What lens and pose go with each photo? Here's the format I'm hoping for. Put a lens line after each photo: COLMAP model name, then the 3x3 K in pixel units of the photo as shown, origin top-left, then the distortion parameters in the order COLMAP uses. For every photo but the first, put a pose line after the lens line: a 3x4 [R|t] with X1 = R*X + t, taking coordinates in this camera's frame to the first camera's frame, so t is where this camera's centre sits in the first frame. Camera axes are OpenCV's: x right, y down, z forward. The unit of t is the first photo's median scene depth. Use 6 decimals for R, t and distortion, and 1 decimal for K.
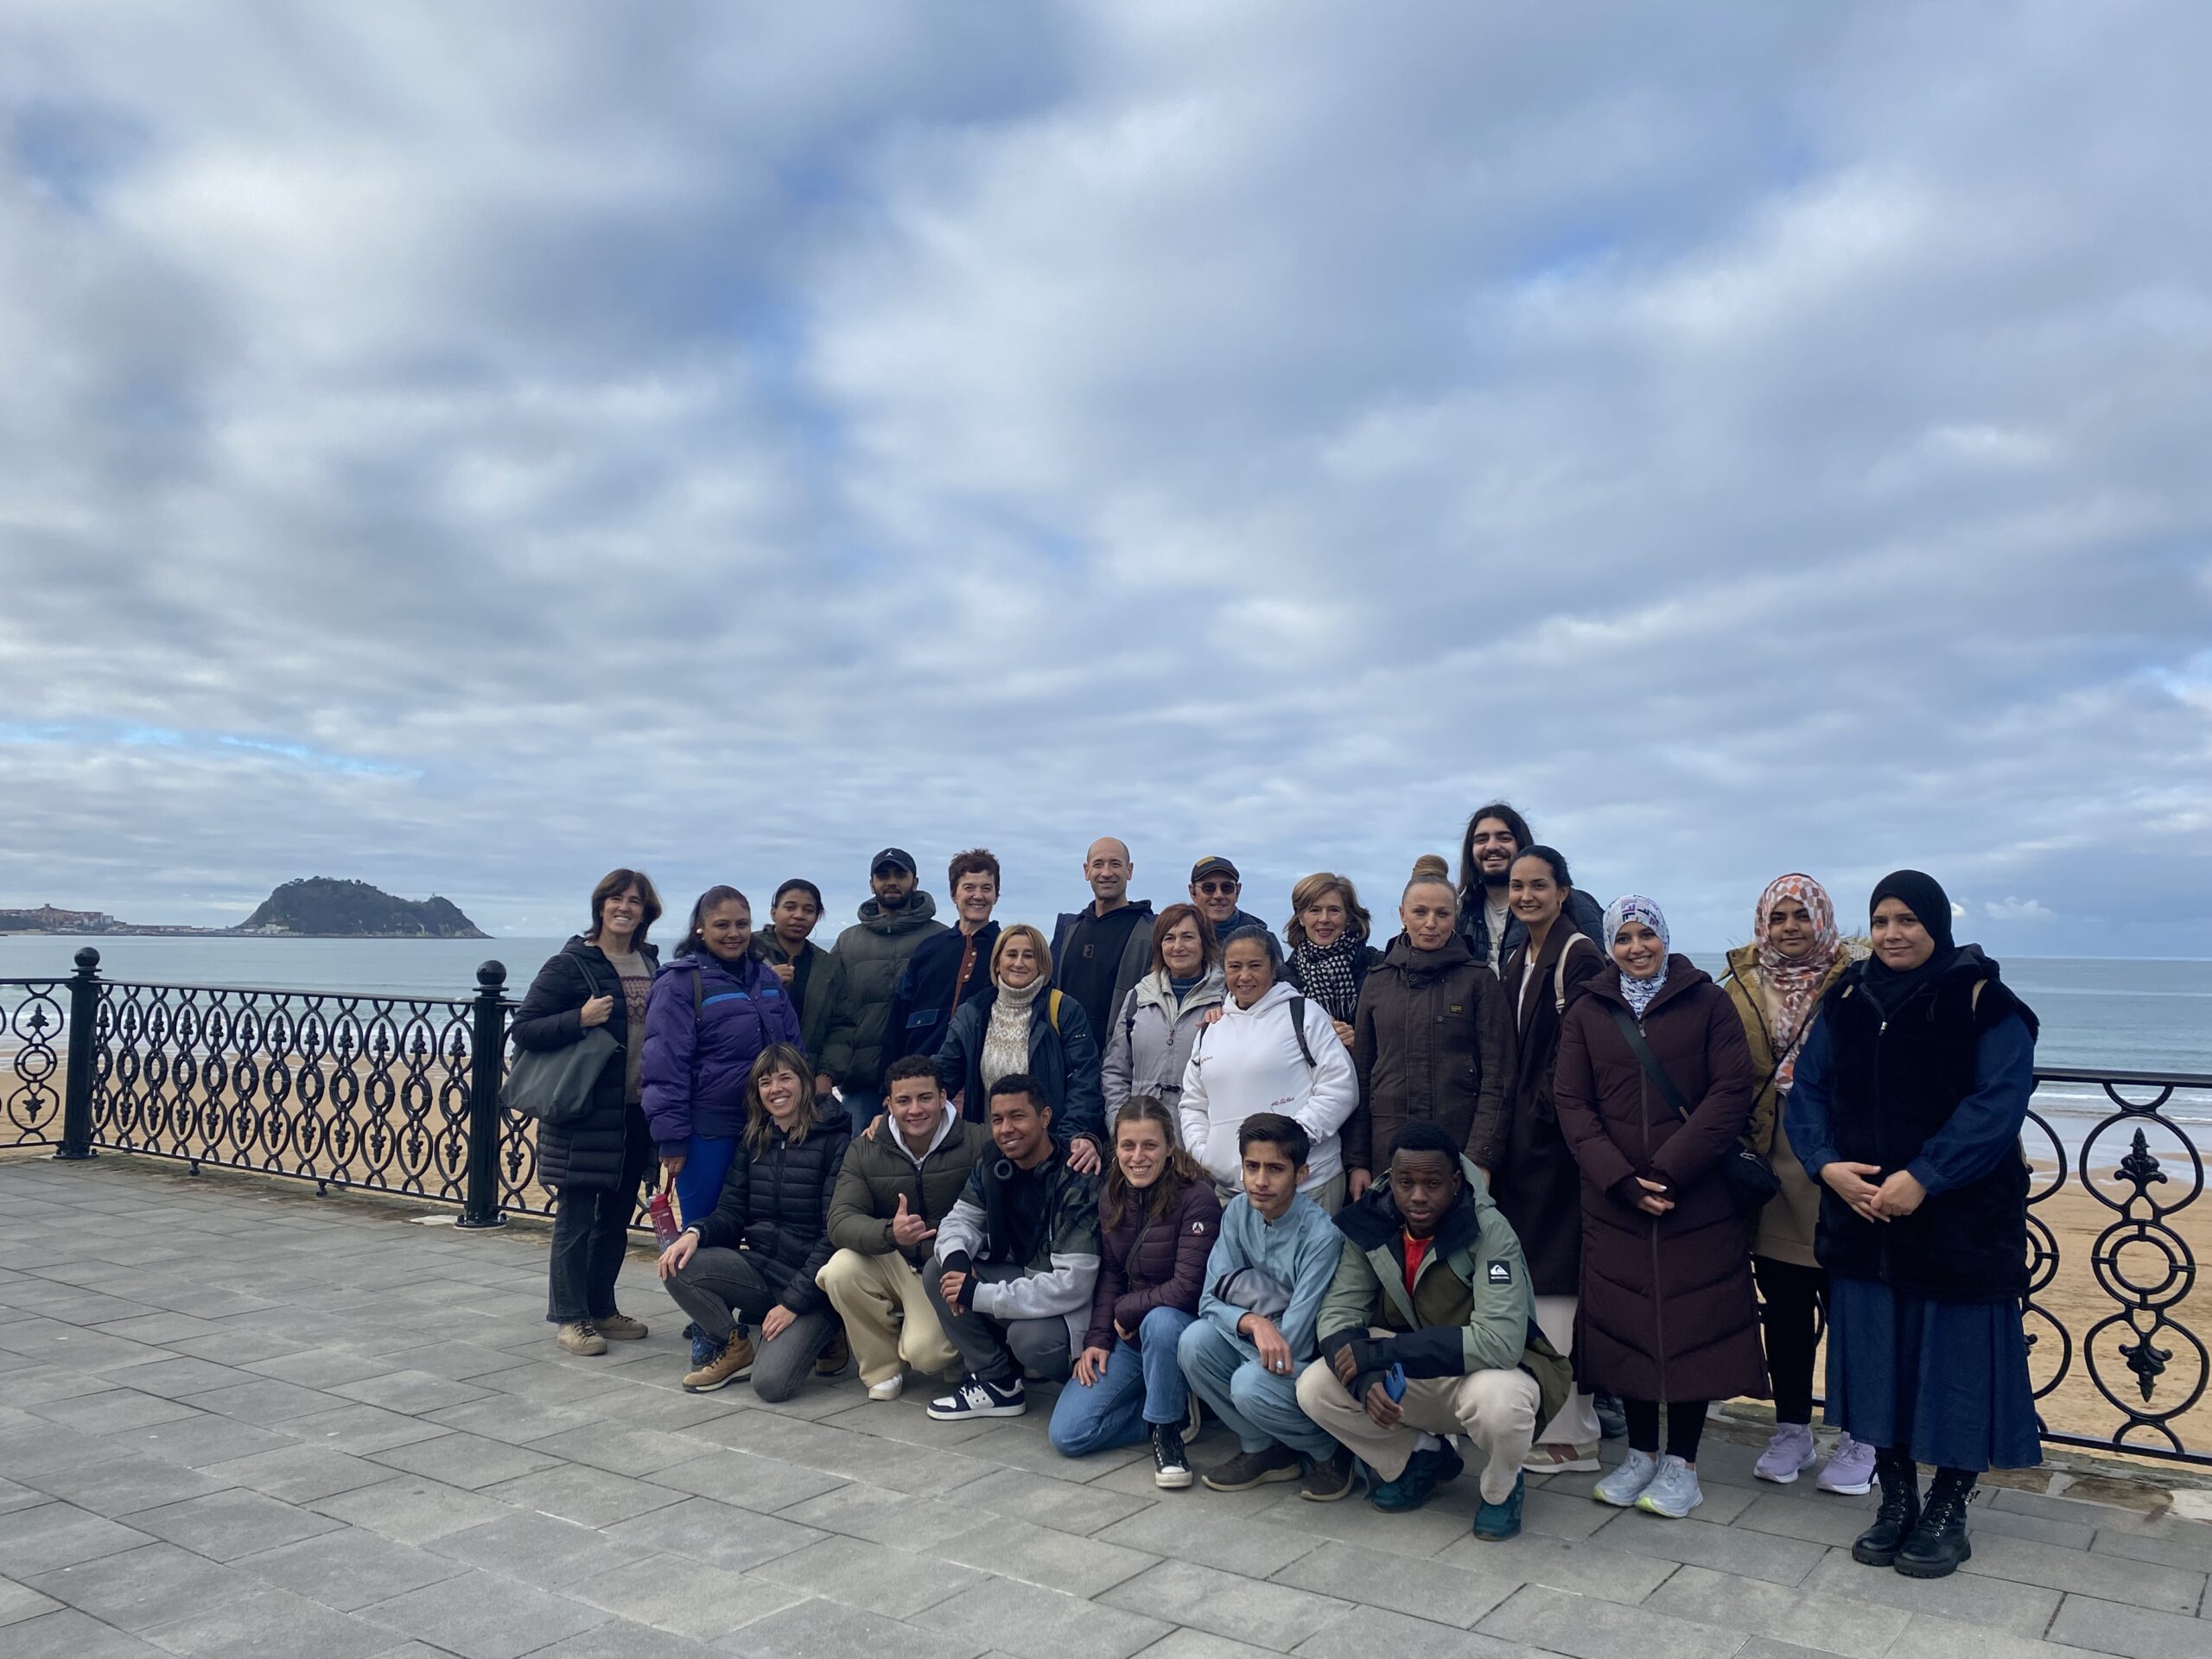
lens RADIAL K [[1792.6, 0, 1106.0], [0, 1792.6, 829.5], [0, 0, 1]] dist [0.000842, -0.006171]
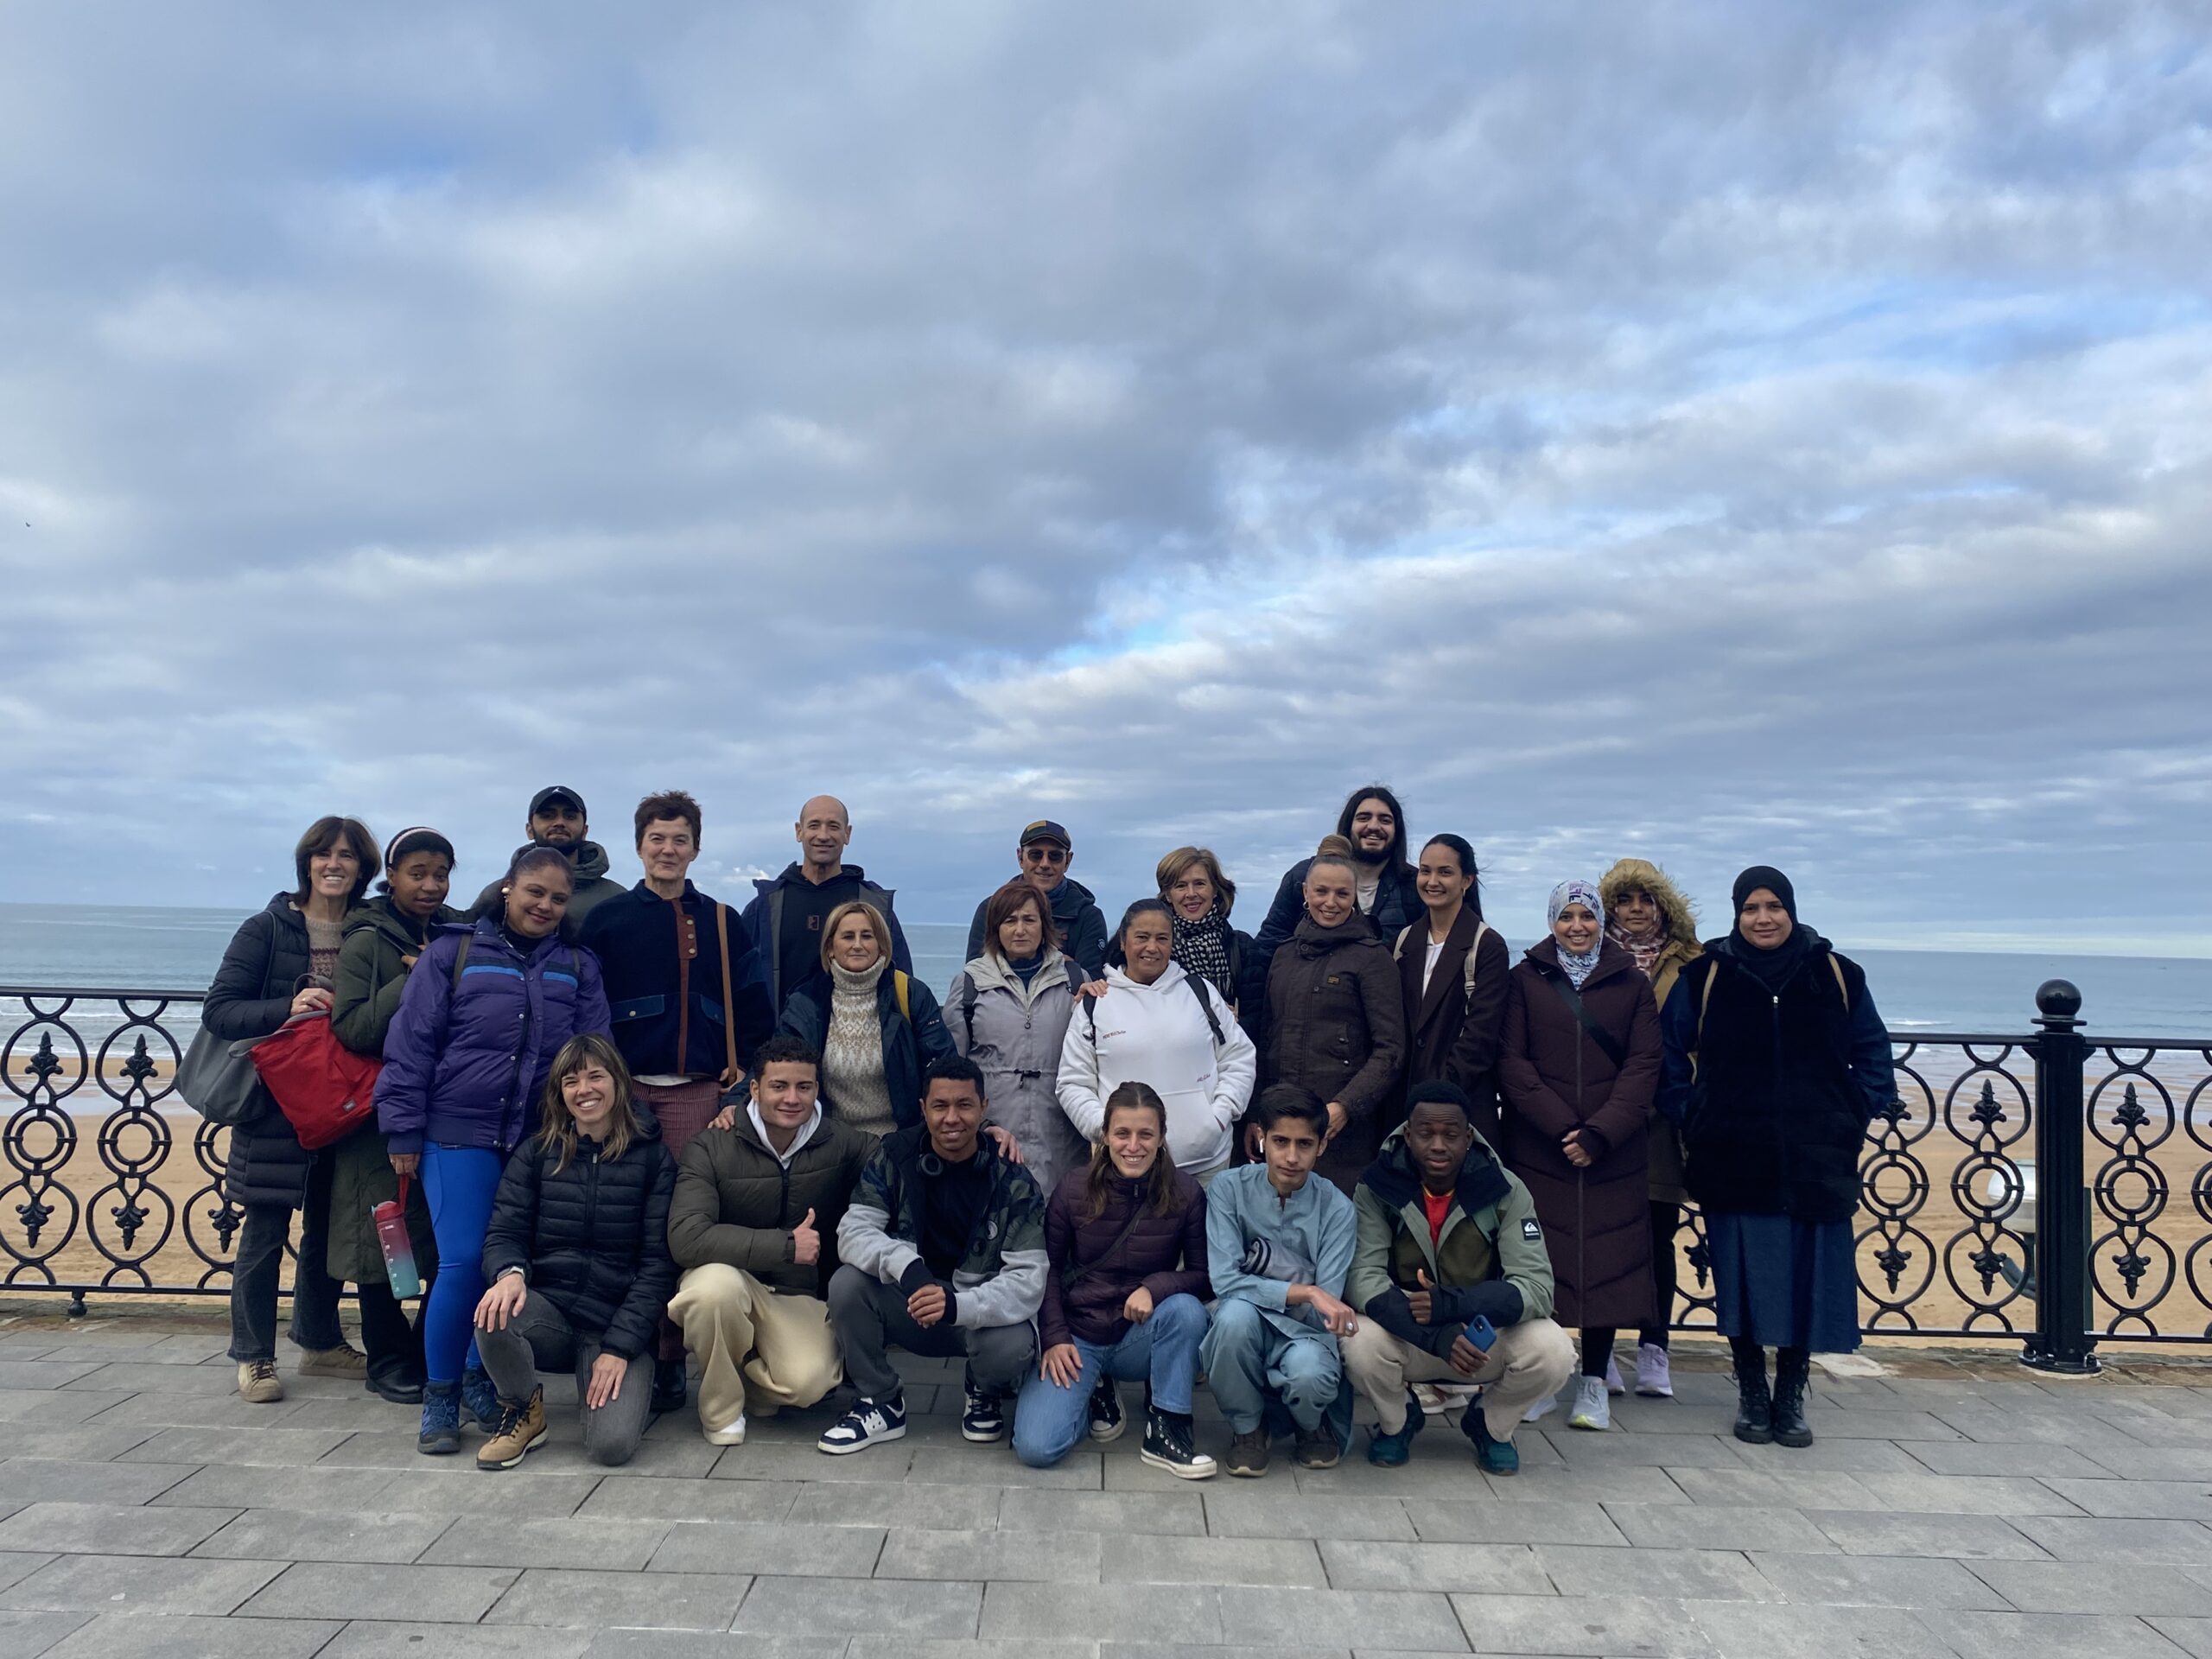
lens RADIAL K [[1916.4, 0, 1106.0], [0, 1916.4, 829.5], [0, 0, 1]] dist [-0.008262, 0.008703]
pose [[0.829267, 0.032175, 0.557925, -0.582058], [-0.046796, 0.998833, 0.011954, 0.004320], [-0.556890, -0.036022, 0.829805, 0.171031]]
